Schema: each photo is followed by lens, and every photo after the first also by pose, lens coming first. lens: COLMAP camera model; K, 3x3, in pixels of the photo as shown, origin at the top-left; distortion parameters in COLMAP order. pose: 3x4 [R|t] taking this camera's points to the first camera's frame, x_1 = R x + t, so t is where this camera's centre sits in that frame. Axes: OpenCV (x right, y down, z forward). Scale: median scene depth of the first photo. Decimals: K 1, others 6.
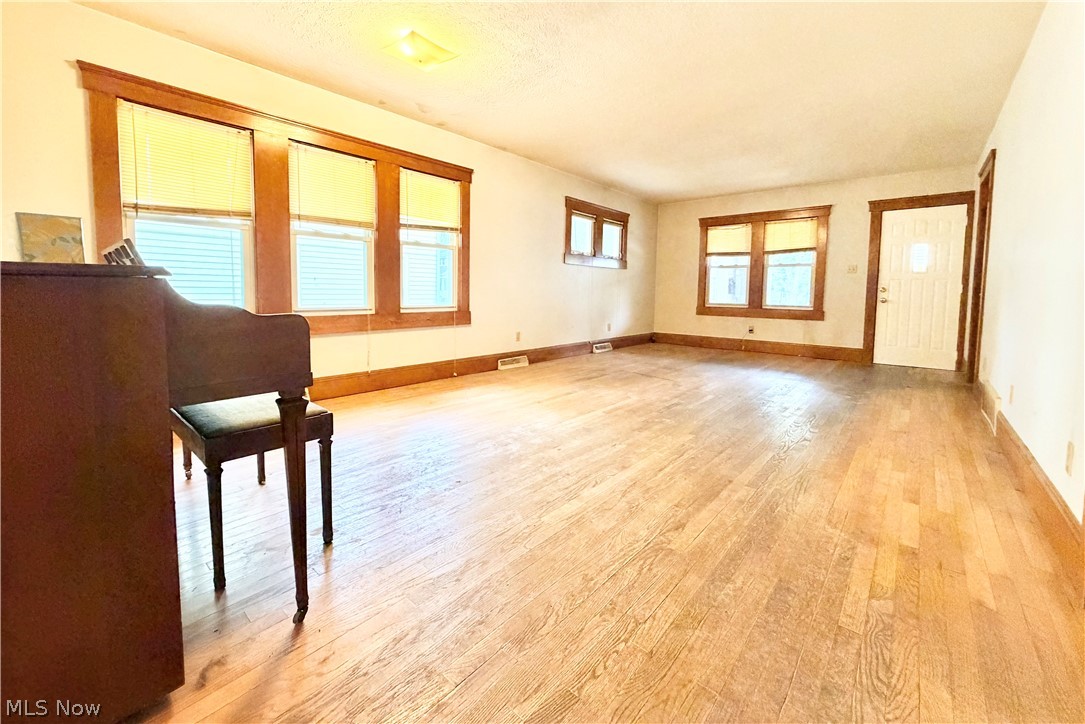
lens RADIAL K [[441.4, 0, 541.9], [0, 441.4, 322.3], [0, 0, 1]] dist [-0.000637, -0.000106]
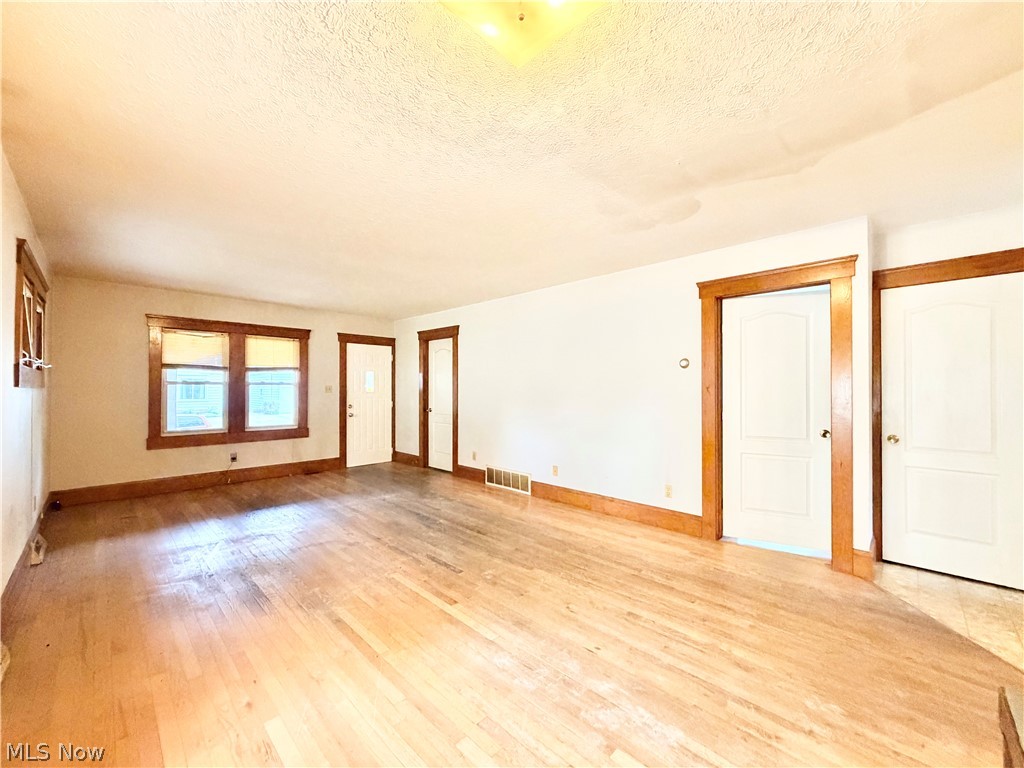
lens RADIAL K [[408.3, 0, 512.0], [0, 408.3, 384.0], [0, 0, 1]] dist [-0.001584, -0.000268]
pose [[0.042923, -0.002288, 0.999076, -0.317622], [0.065621, 0.997844, -0.000534, -0.098258], [-0.996921, 0.065583, 0.042981, 0.461591]]
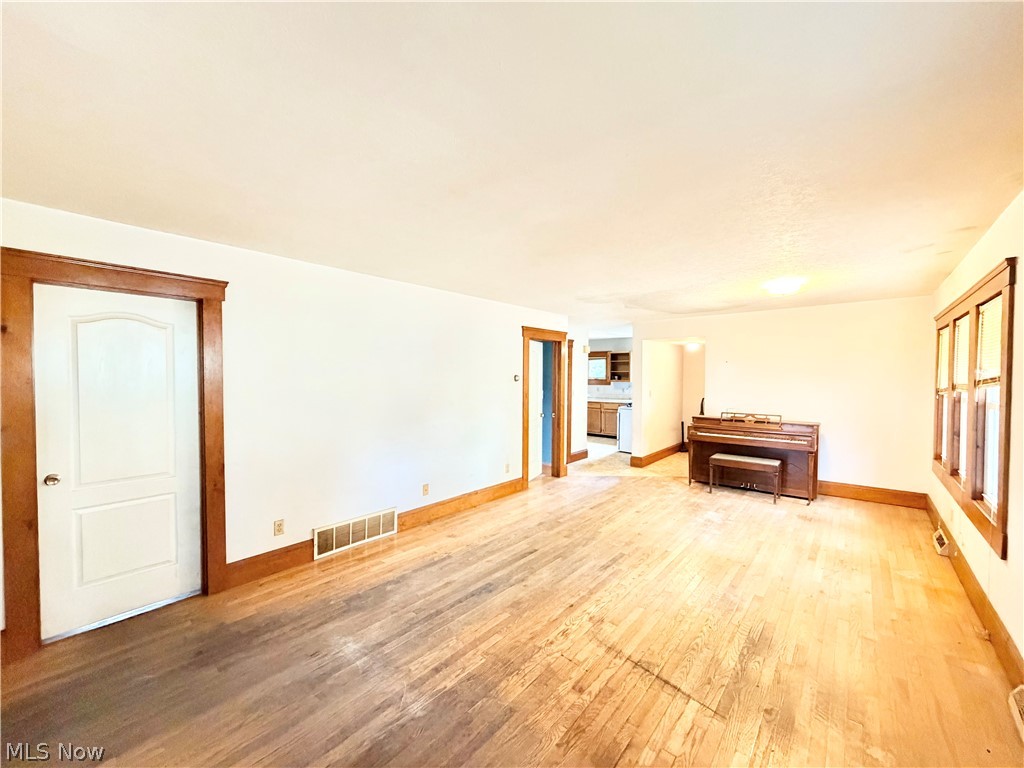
lens RADIAL K [[408.3, 0, 512.0], [0, 408.3, 384.0], [0, 0, 1]] dist [-0.001584, -0.000268]
pose [[-0.999513, -0.015022, -0.027354, 0.329473], [-0.017312, 0.996188, 0.085499, -0.173414], [0.025965, 0.085931, -0.995963, 1.111352]]
